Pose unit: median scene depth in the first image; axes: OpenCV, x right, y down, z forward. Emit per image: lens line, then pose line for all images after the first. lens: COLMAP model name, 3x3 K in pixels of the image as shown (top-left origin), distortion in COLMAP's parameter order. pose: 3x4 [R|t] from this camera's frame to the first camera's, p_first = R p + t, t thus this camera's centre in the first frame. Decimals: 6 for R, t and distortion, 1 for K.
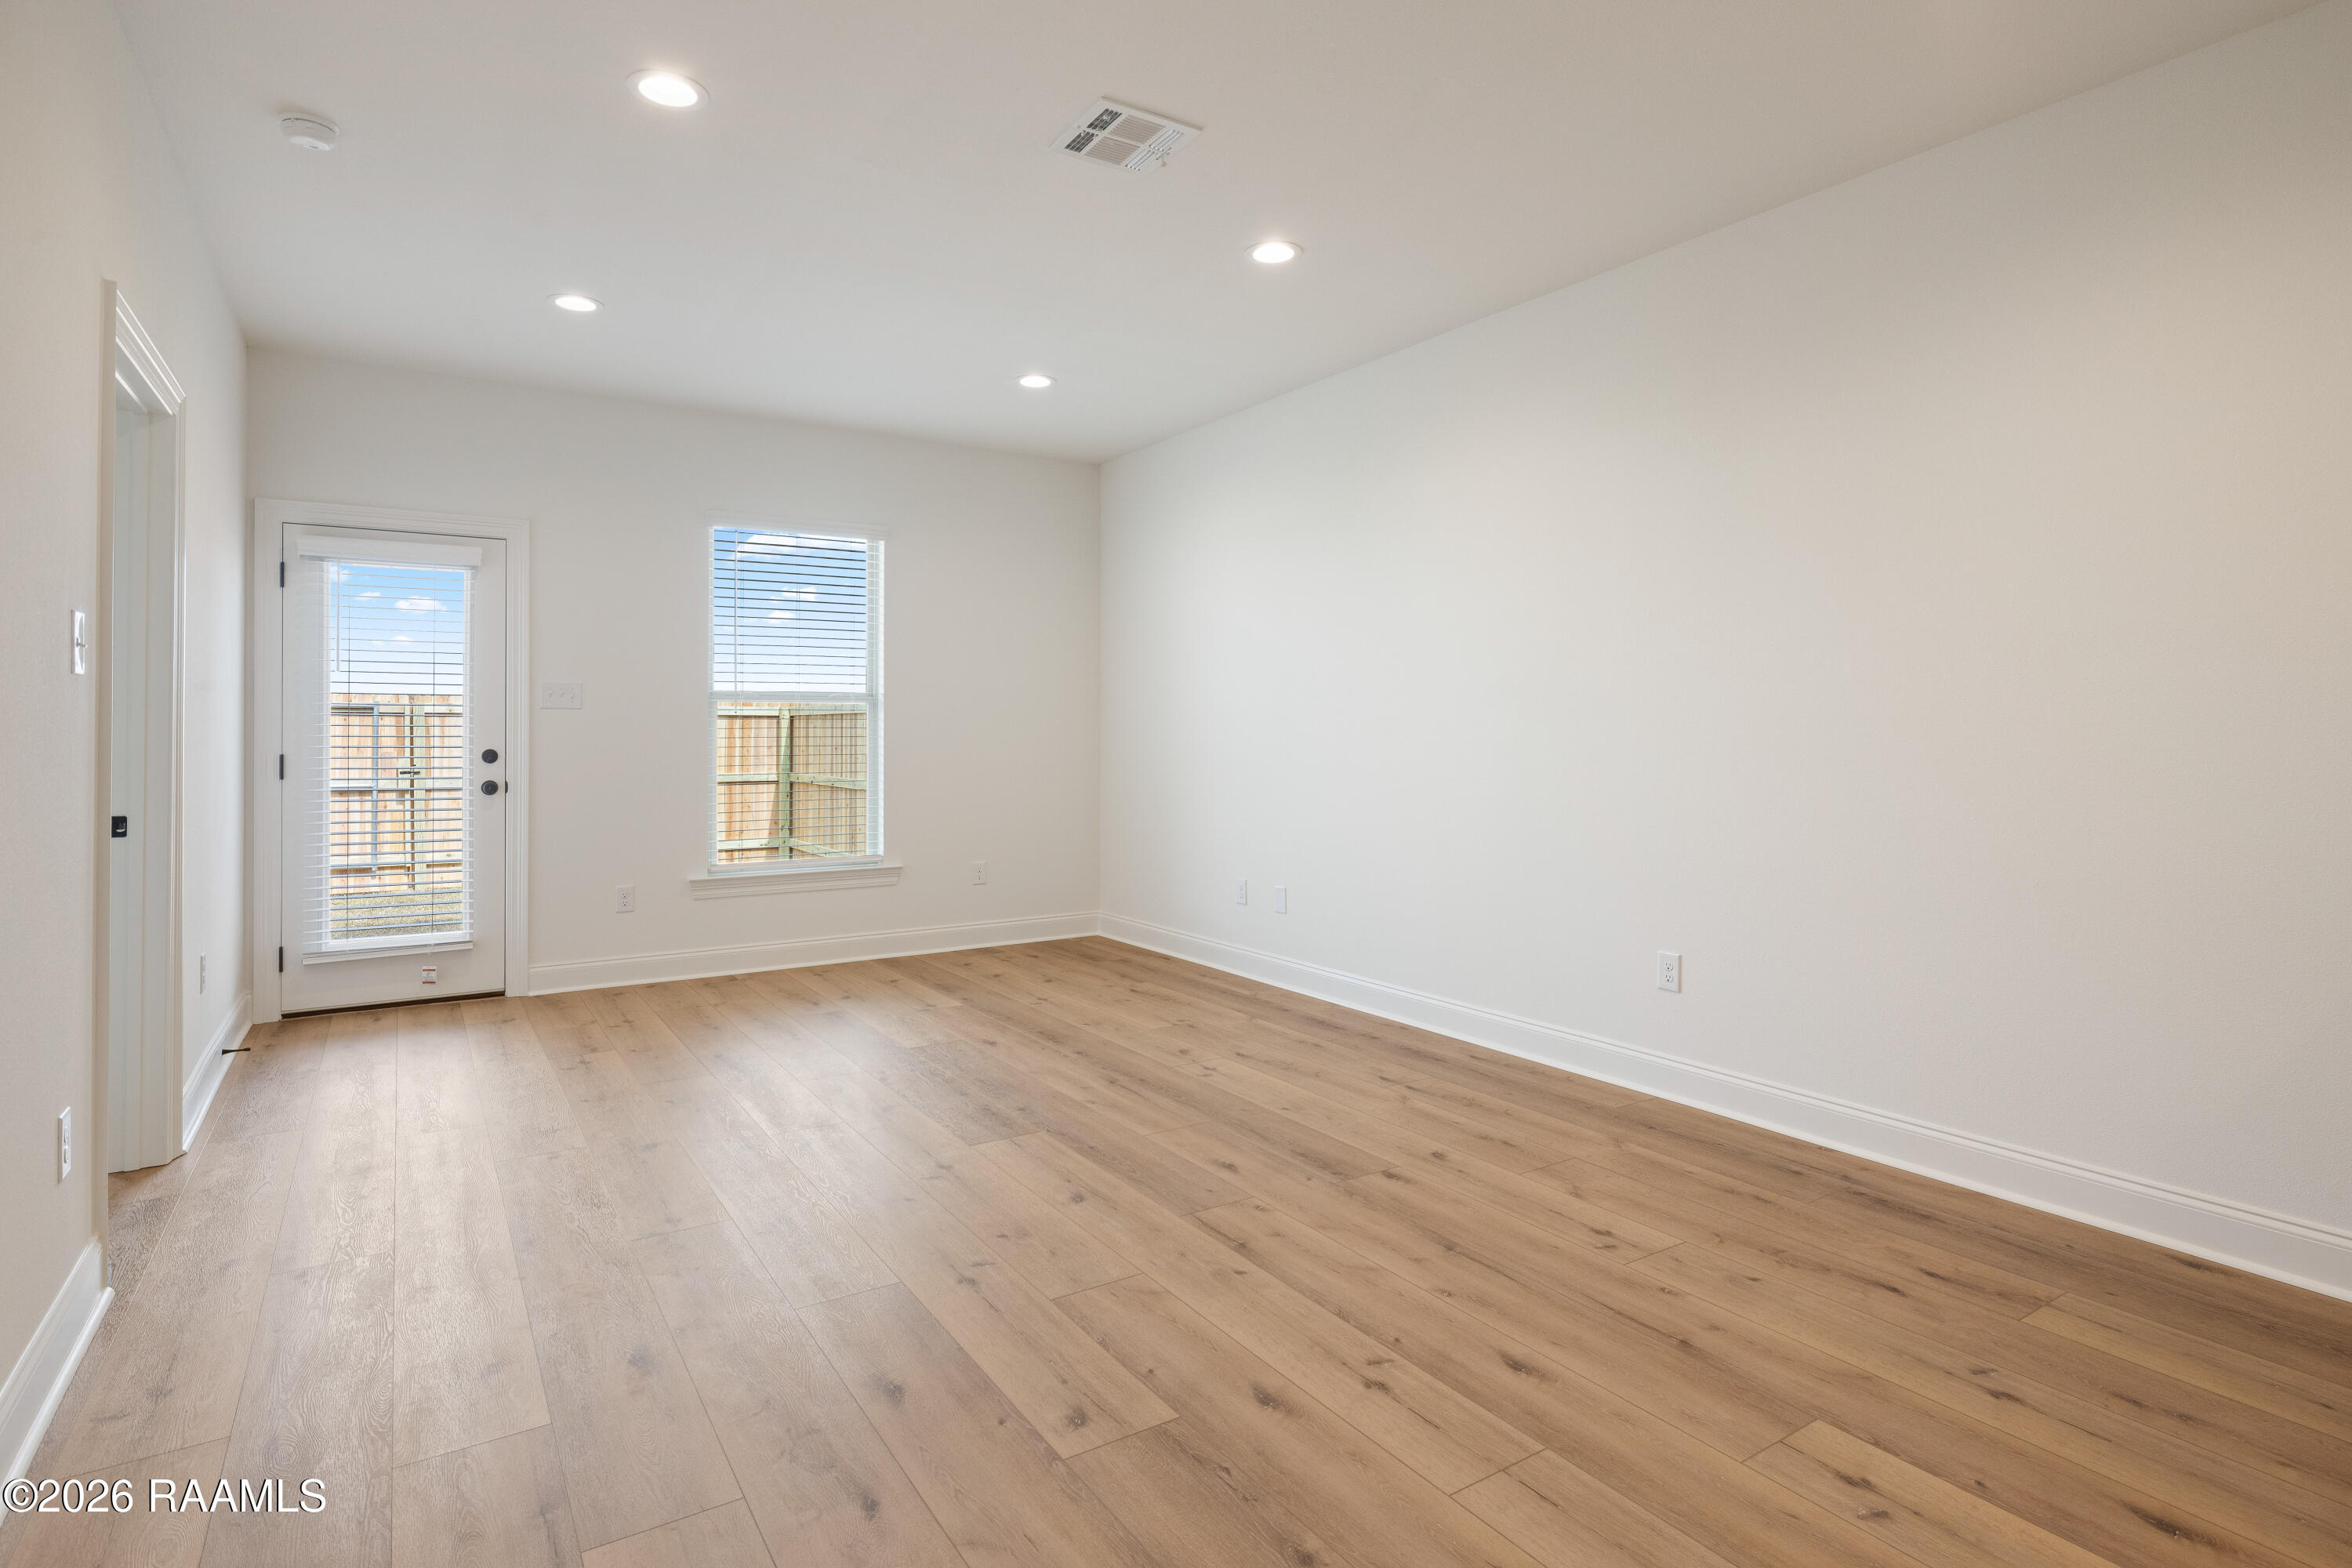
lens RADIAL K [[1204.0, 0, 1169.1], [0, 1204.0, 764.9], [0, 0, 1]] dist [0.004047, 0.000763]
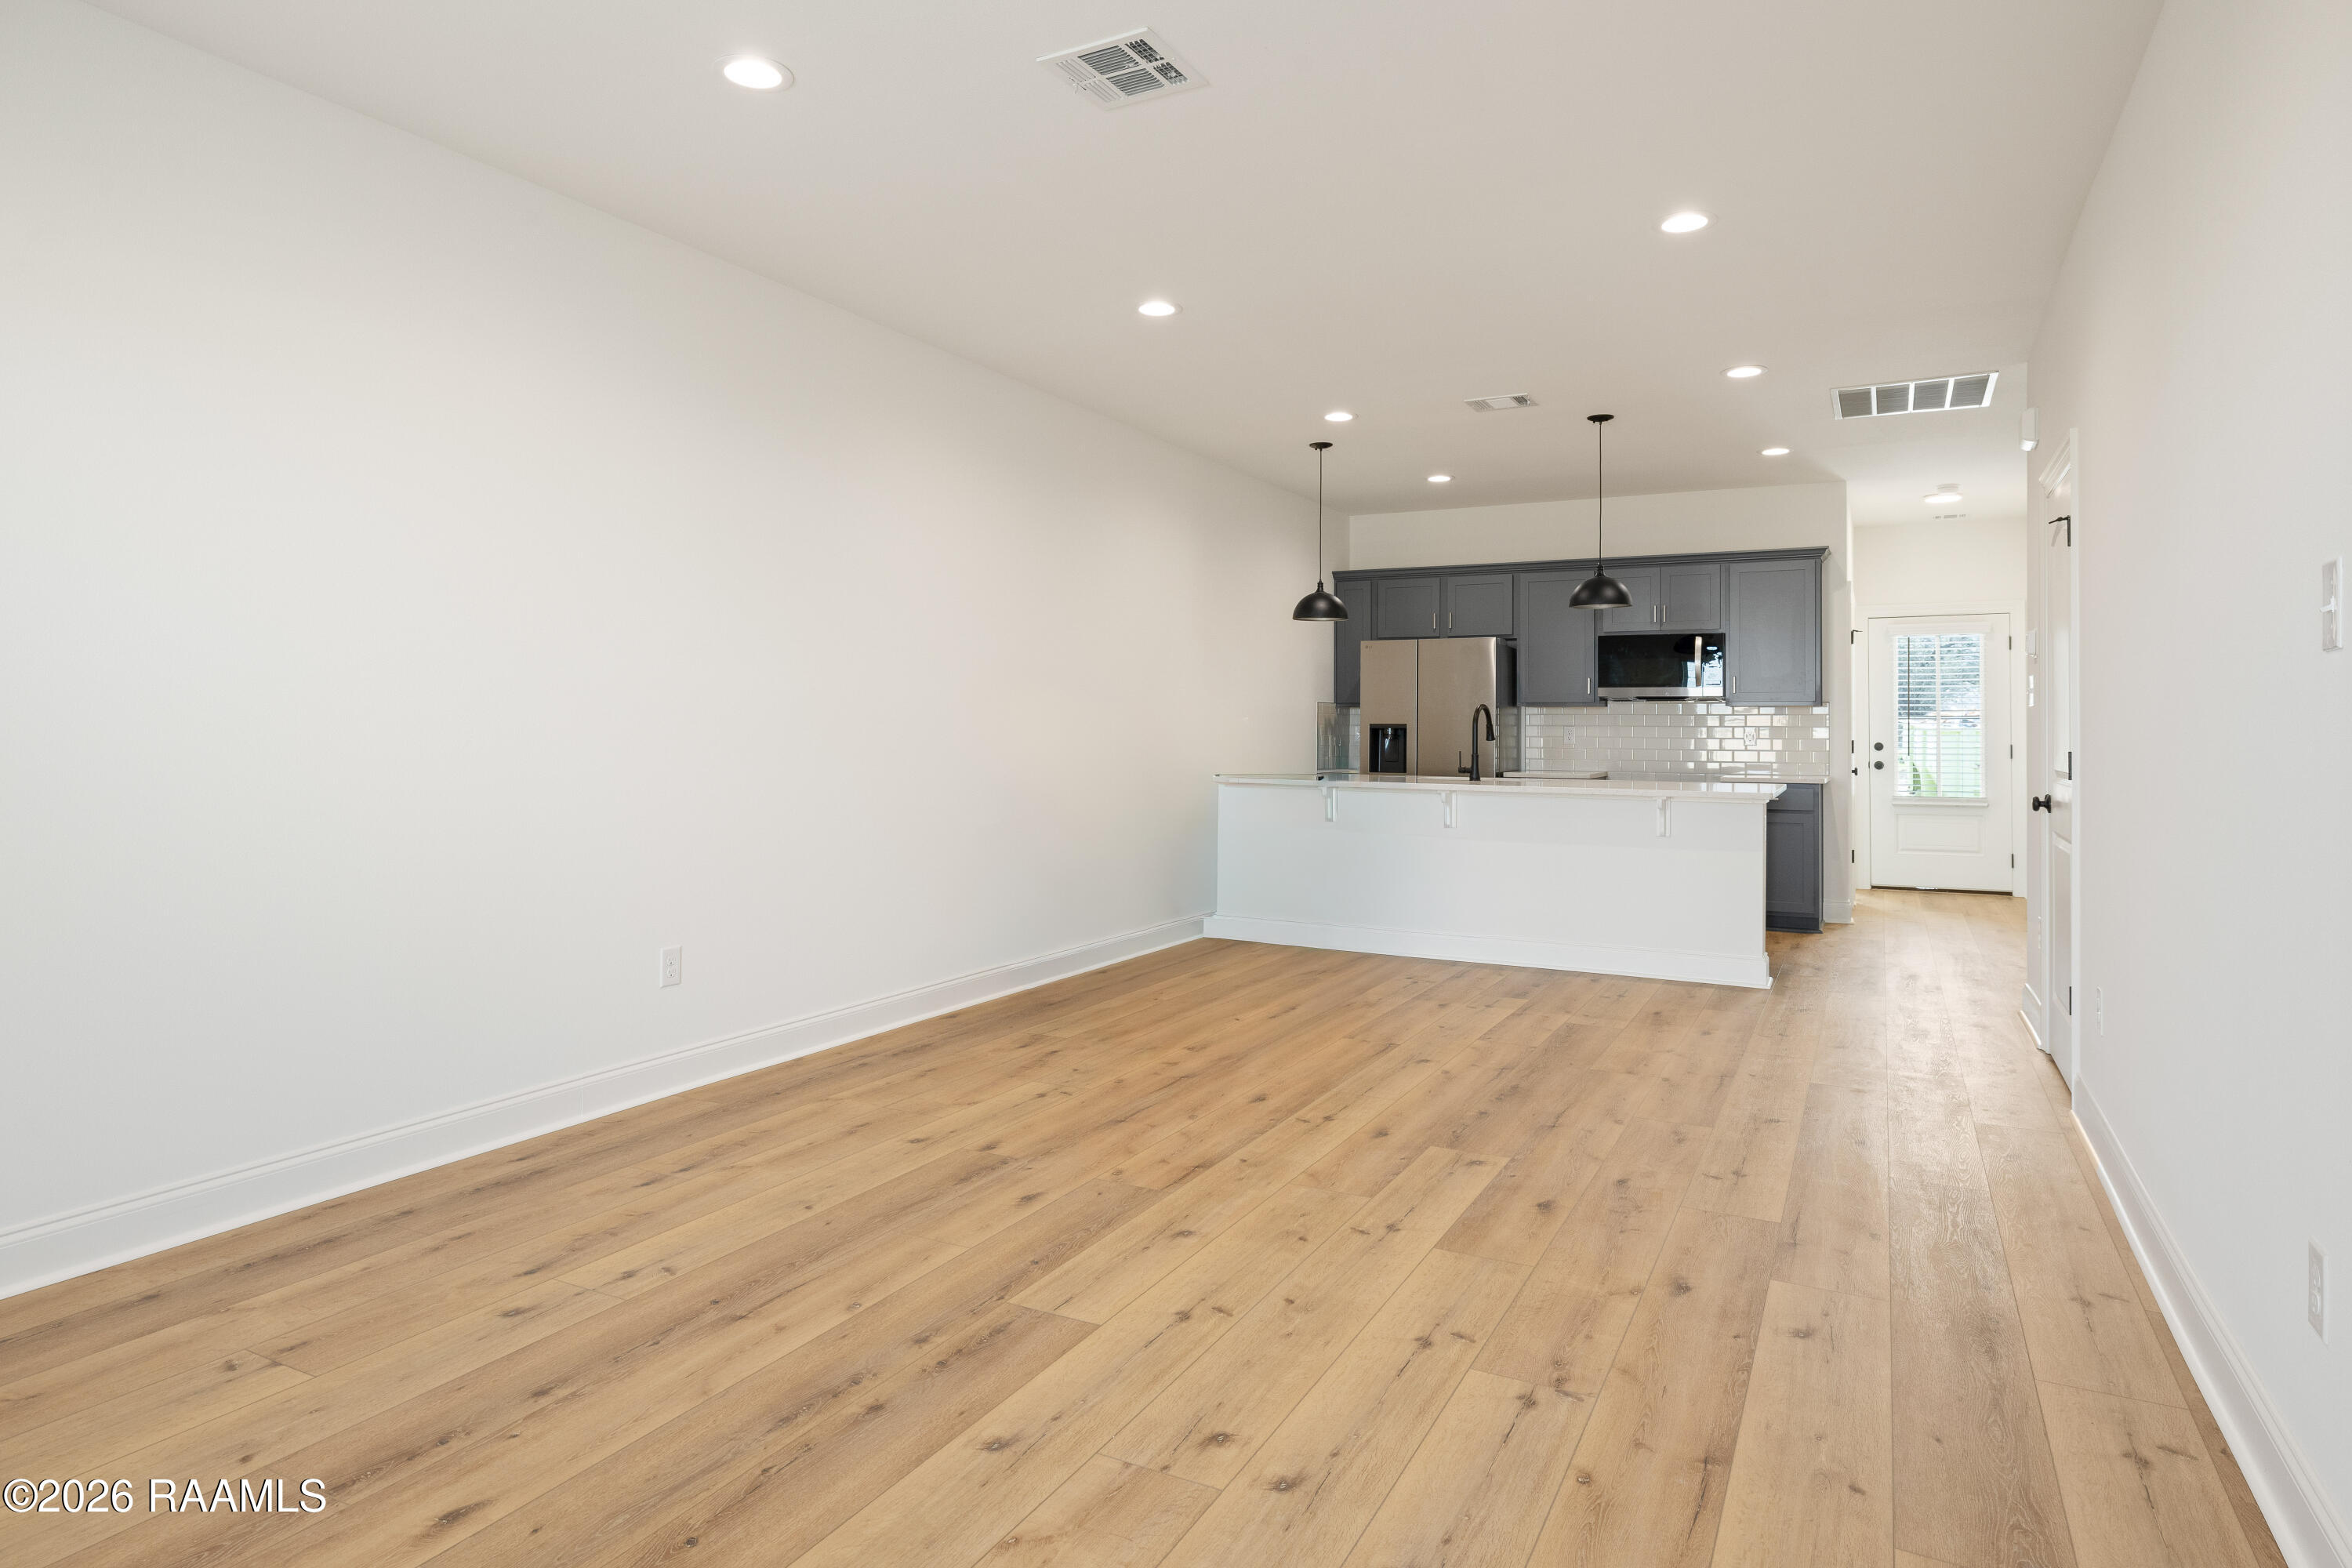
lens RADIAL K [[1359.5, 0, 1171.6], [0, 1359.5, 771.4], [0, 0, 1]] dist [0.002502, -0.000014]
pose [[-0.496496, -0.031537, 0.867466, -0.954944], [0.020027, 0.998658, 0.047769, -0.042902], [-0.867808, 0.041089, -0.495198, 1.497784]]
